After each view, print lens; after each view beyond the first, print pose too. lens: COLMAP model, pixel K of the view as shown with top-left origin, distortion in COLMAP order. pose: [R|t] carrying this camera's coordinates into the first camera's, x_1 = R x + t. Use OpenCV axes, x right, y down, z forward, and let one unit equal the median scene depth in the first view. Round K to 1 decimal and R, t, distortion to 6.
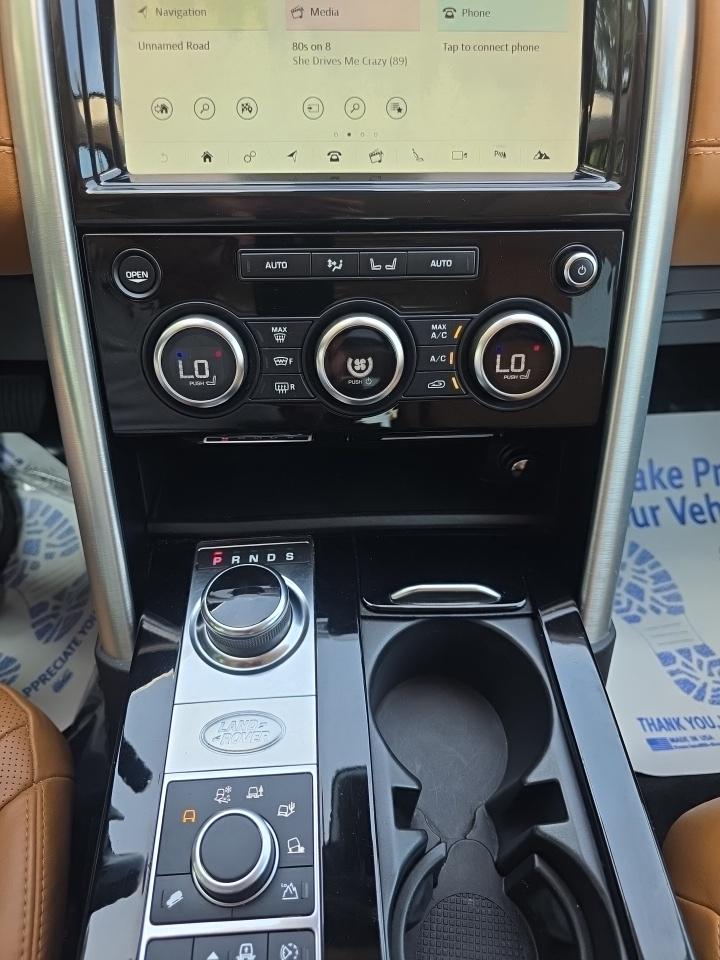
lens RADIAL K [[650.3, 0, 353.1], [0, 650.3, 480.5], [0, 0, 1]] dist [0.032902, -0.051052]
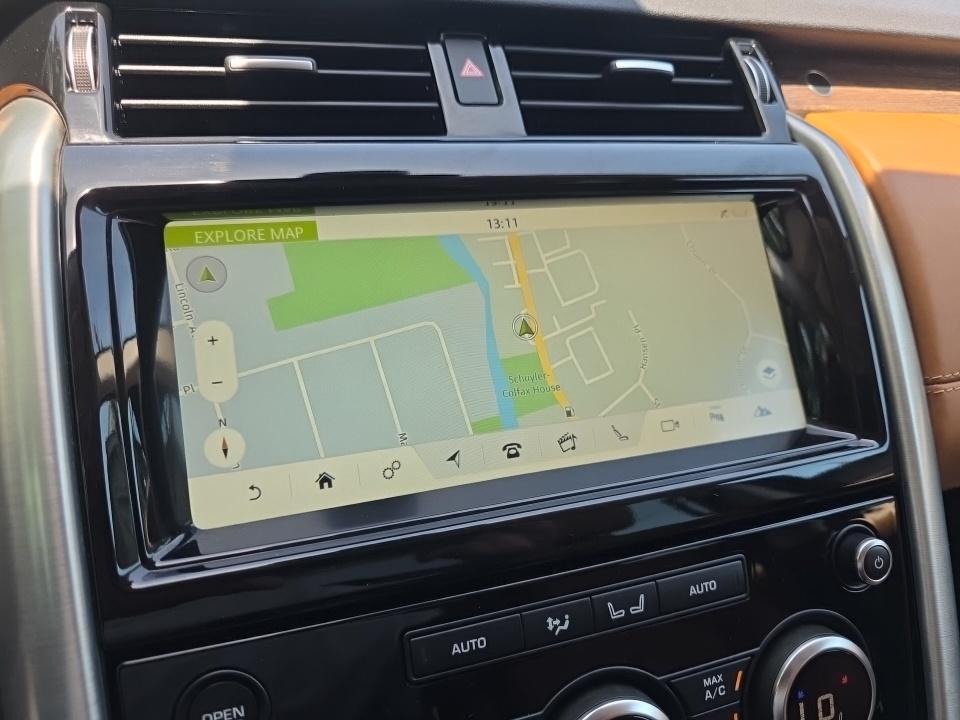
lens RADIAL K [[684.1, 0, 480.0], [0, 684.1, 360.0], [0, 0, 1]] dist [-0.013801, -0.002887]
pose [[0.959928, -0.095411, 0.263504, -0.235256], [0.186350, 0.919582, -0.345895, -0.336079], [-0.209311, 0.381138, 0.900512, 0.322842]]
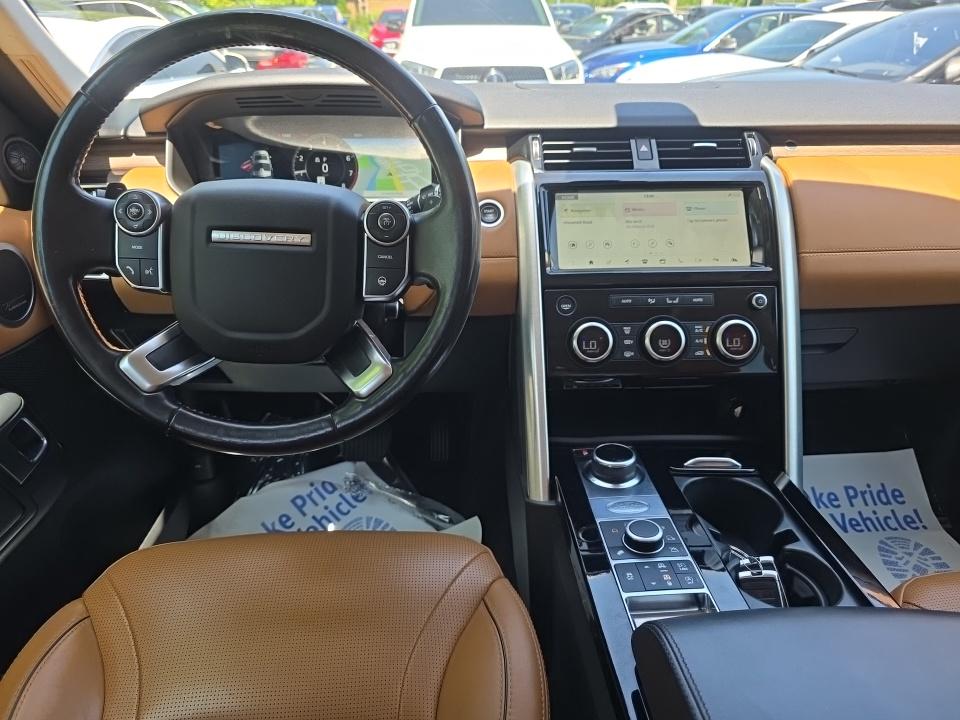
lens RADIAL K [[650.3, 0, 476.9], [0, 650.3, 377.2], [0, 0, 1]] dist [0.032902, -0.051052]
pose [[0.999599, -0.012633, -0.025349, -0.565263], [0.002206, 0.927014, -0.375020, 0.749470], [0.028236, 0.374813, 0.926670, -1.006951]]
